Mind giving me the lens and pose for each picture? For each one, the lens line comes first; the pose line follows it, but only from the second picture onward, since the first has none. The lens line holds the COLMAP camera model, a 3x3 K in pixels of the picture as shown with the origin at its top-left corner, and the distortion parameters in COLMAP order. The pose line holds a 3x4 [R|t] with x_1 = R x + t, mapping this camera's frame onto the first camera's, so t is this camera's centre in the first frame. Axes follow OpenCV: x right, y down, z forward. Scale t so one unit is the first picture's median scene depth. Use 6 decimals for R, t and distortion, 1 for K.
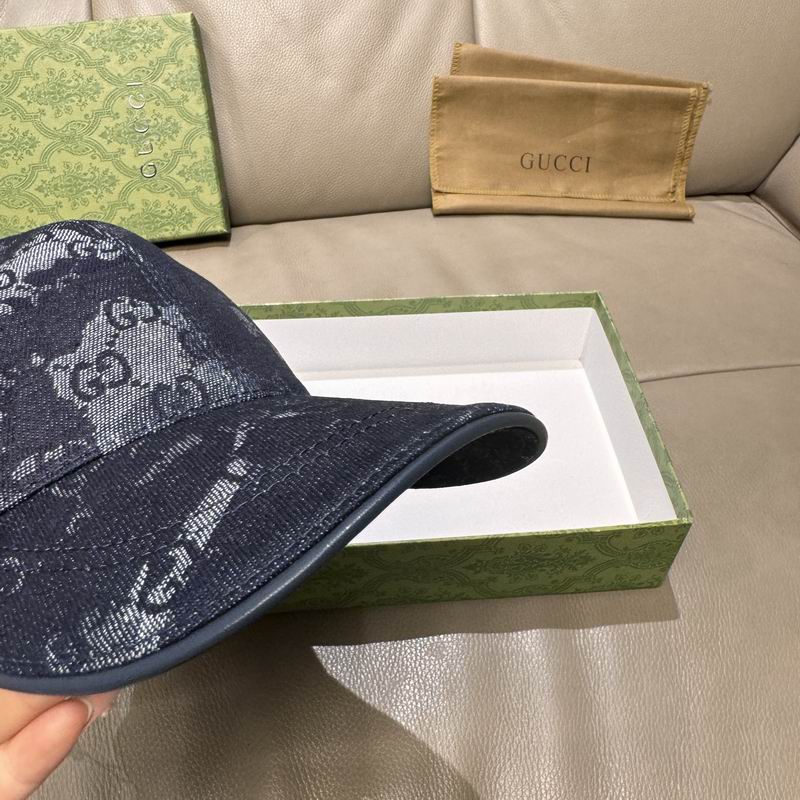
lens RADIAL K [[761.9, 0, 403.5], [0, 761.9, 348.8], [0, 0, 1]] dist [-0.027070, 0.000000]
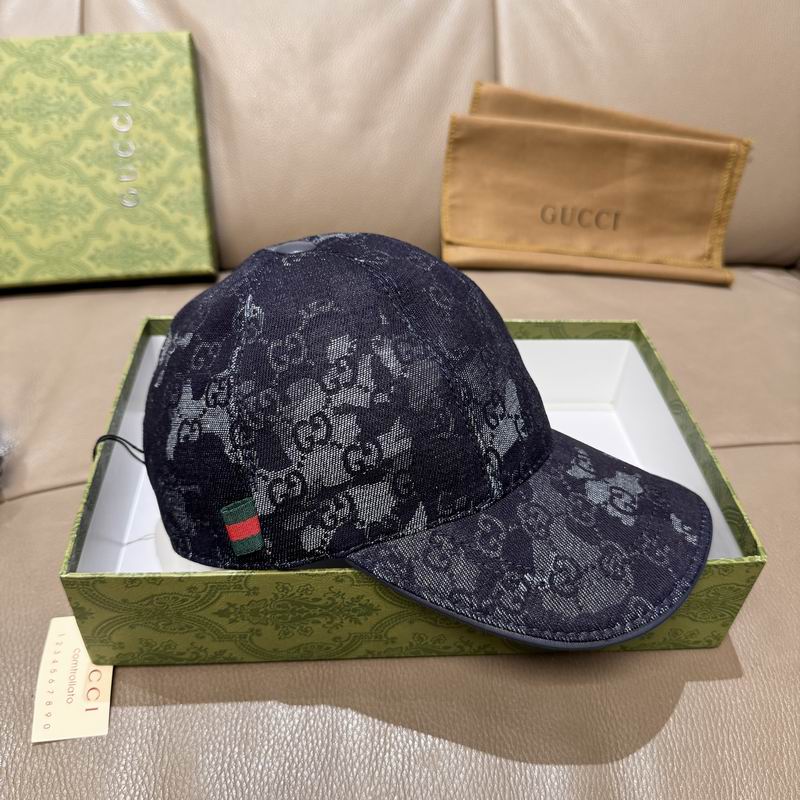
lens RADIAL K [[779.2, 0, 398.1], [0, 779.2, 395.9], [0, 0, 1]] dist [-0.042224, 0.000000]
pose [[0.998916, 0.045956, -0.007450, -0.000594], [-0.046383, 0.996162, -0.074228, 0.050933], [0.004011, 0.074493, 0.997213, 0.103185]]
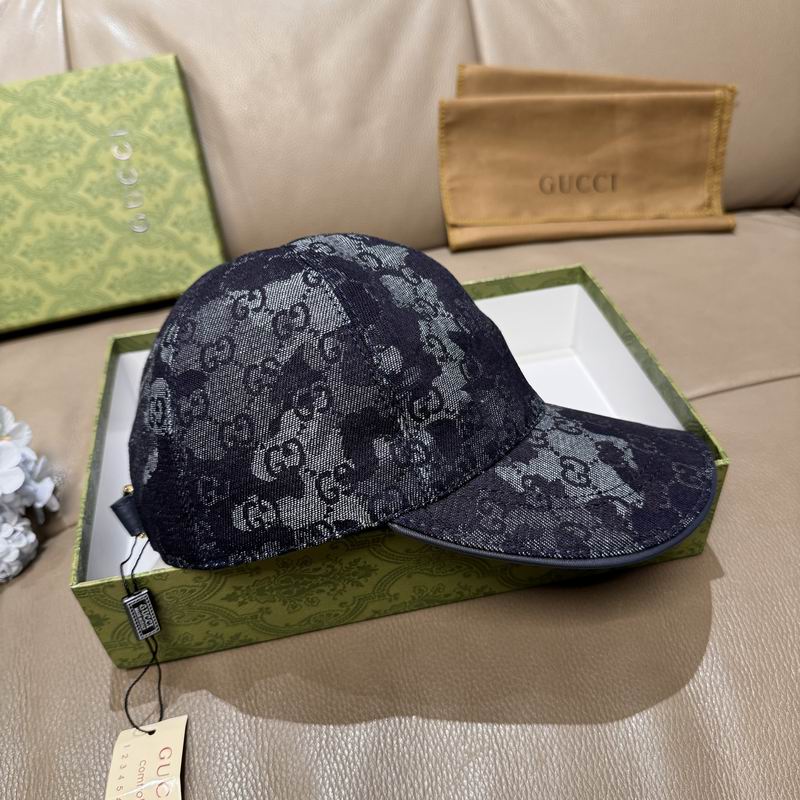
lens RADIAL K [[779.2, 0, 397.2], [0, 779.2, 400.0], [0, 0, 1]] dist [-0.042224, 0.000000]
pose [[0.996007, -0.086936, -0.020308, -0.024180], [0.085375, 0.994020, -0.068076, 0.066920], [0.026105, 0.066071, 0.997473, 0.085545]]
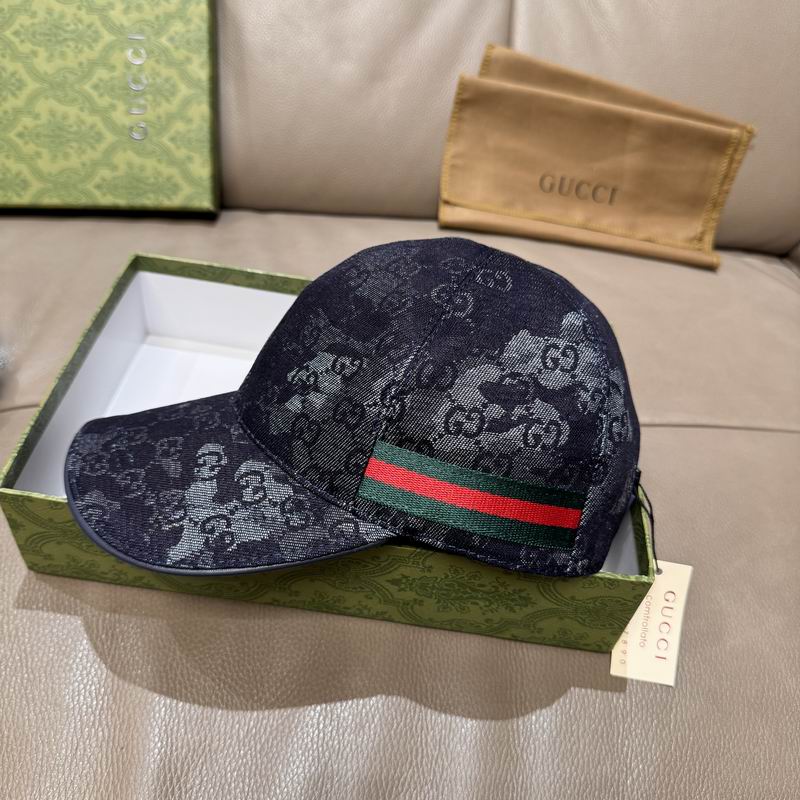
lens RADIAL K [[779.2, 0, 404.5], [0, 779.2, 399.5], [0, 0, 1]] dist [-0.042224, 0.000000]
pose [[0.989965, 0.140907, -0.010682, 0.041239], [-0.140901, 0.990023, 0.001354, 0.041573], [0.010766, 0.000164, 0.999942, 0.060919]]
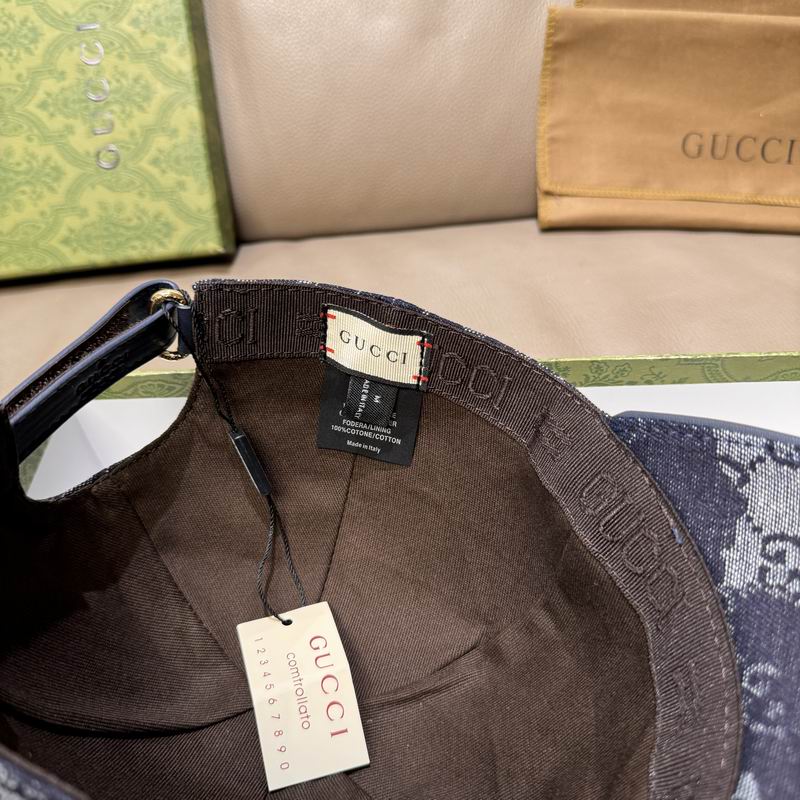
lens RADIAL K [[779.2, 0, 399.4], [0, 779.2, 390.6], [0, 0, 1]] dist [-0.042224, 0.000000]
pose [[0.989400, 0.036780, -0.140481, 0.020063], [-0.032560, 0.998950, 0.032221, -0.060367], [0.141518, -0.027306, 0.989559, 0.356499]]
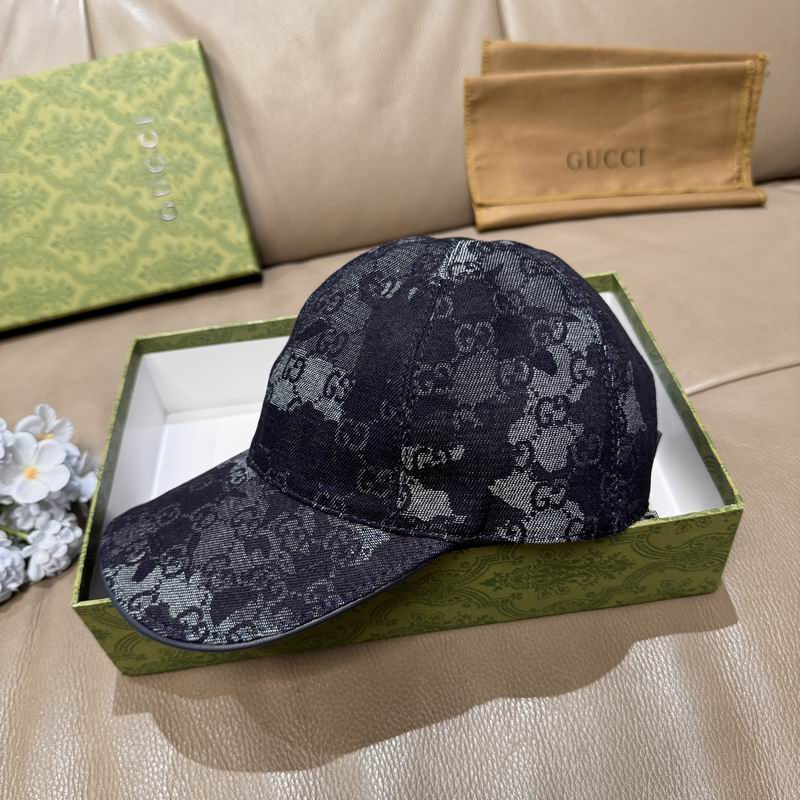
lens RADIAL K [[779.2, 0, 397.3], [0, 779.2, 394.5], [0, 0, 1]] dist [-0.042224, 0.000000]
pose [[0.993662, -0.101890, -0.047479, -0.036355], [0.100675, 0.994544, -0.027320, 0.039145], [0.050003, 0.022367, 0.998499, 0.076970]]
